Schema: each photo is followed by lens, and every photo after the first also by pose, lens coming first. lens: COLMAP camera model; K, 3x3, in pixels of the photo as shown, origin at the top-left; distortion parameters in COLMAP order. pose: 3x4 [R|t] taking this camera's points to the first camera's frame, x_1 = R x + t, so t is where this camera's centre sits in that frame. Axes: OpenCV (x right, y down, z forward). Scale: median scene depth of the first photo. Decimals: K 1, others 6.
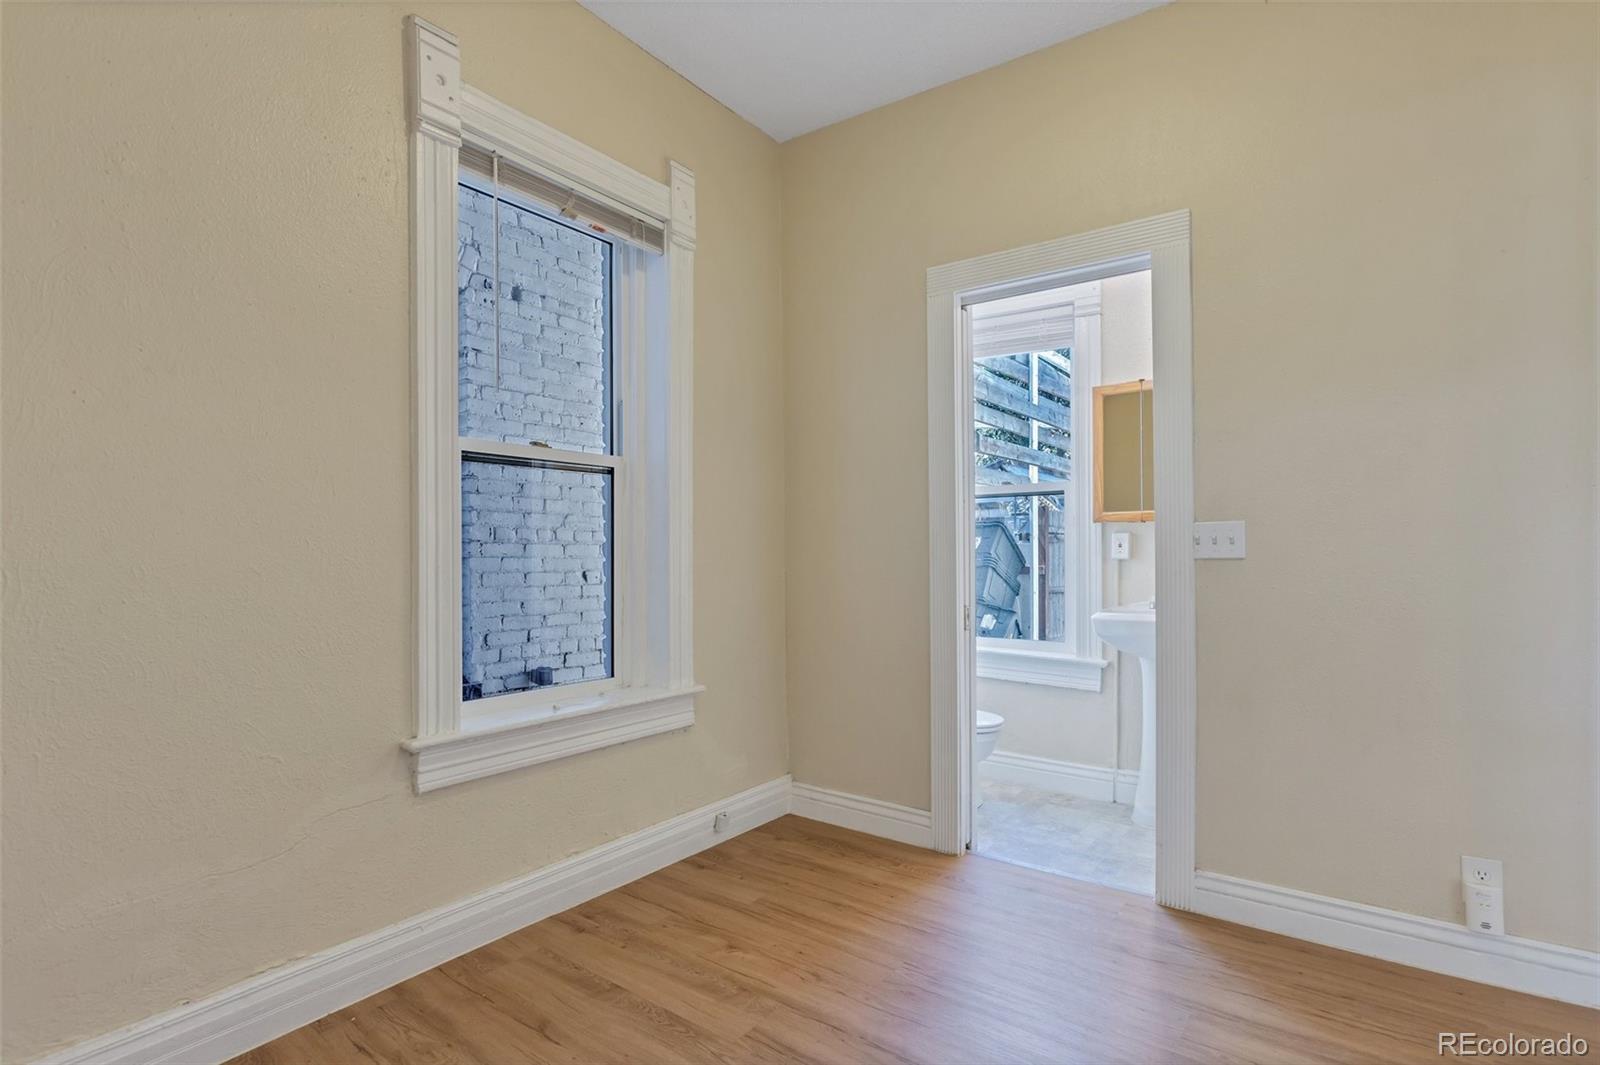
lens RADIAL K [[762.4, 0, 807.4], [0, 762.4, 557.7], [0, 0, 1]] dist [-0.003028, 0.000386]
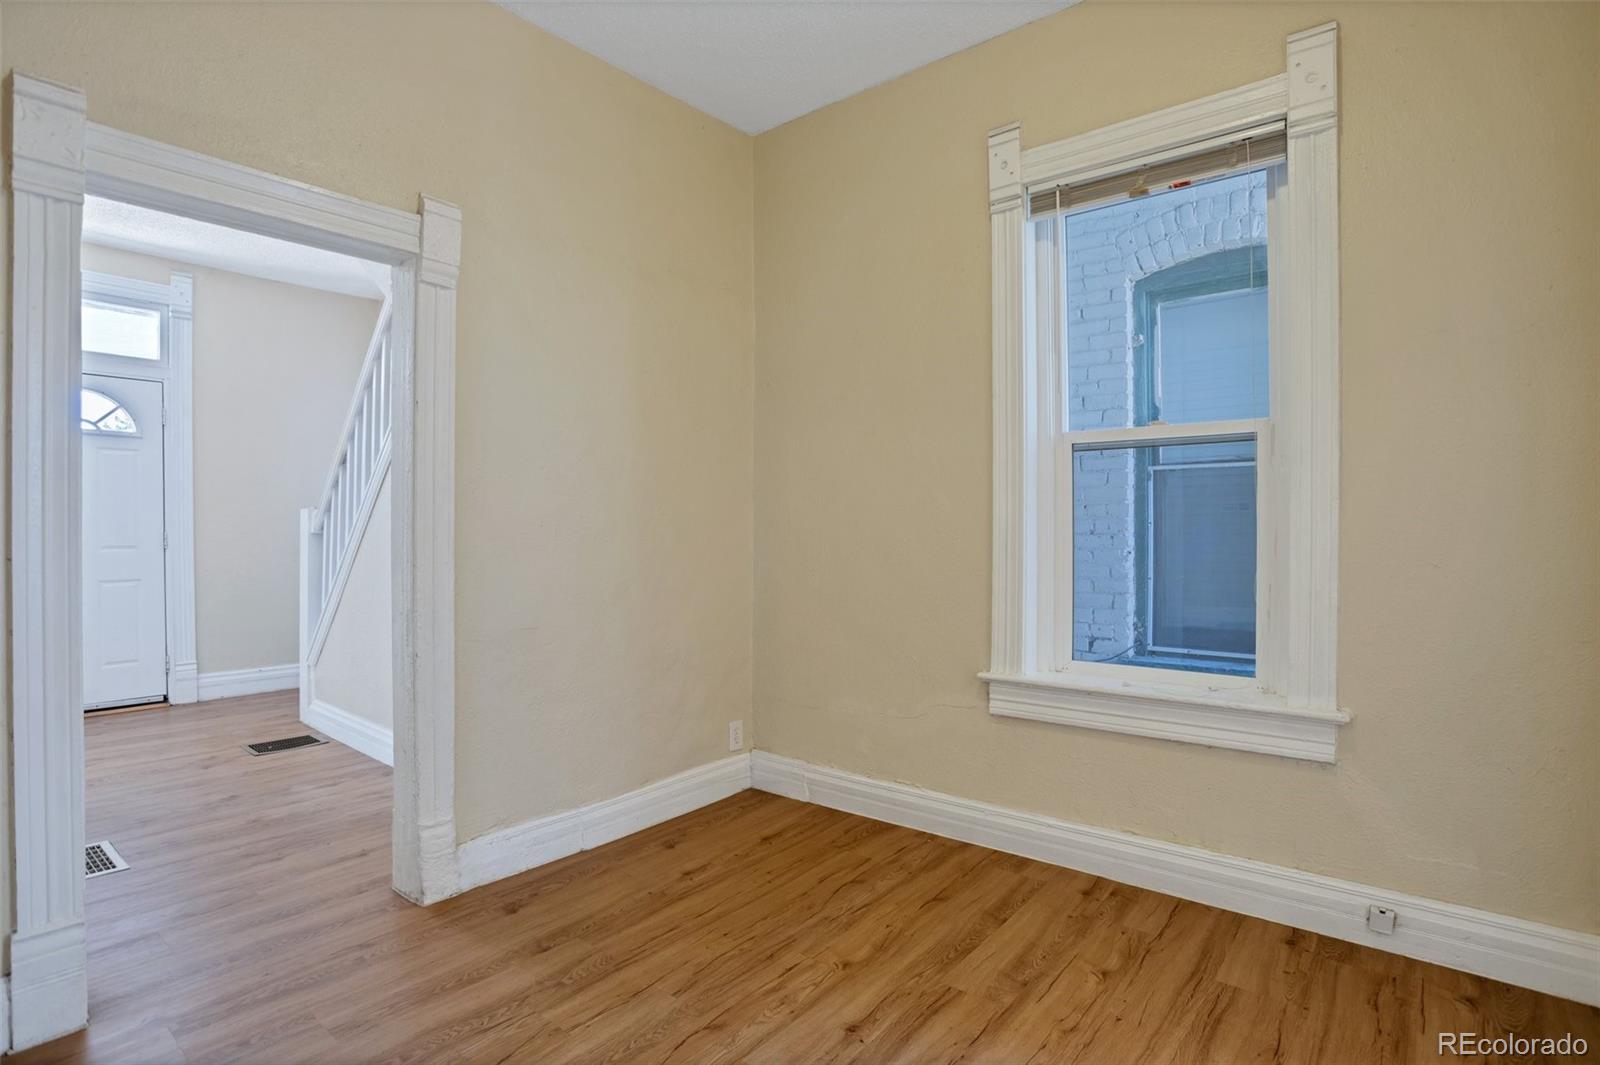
lens RADIAL K [[819.2, 0, 811.3], [0, 819.2, 524.8], [0, 0, 1]] dist [-0.027146, 0.002317]
pose [[-0.028881, -0.004185, -0.999574, 0.808942], [-0.004232, 0.999983, -0.004065, -0.009215], [0.999574, 0.004113, -0.028898, 0.639440]]
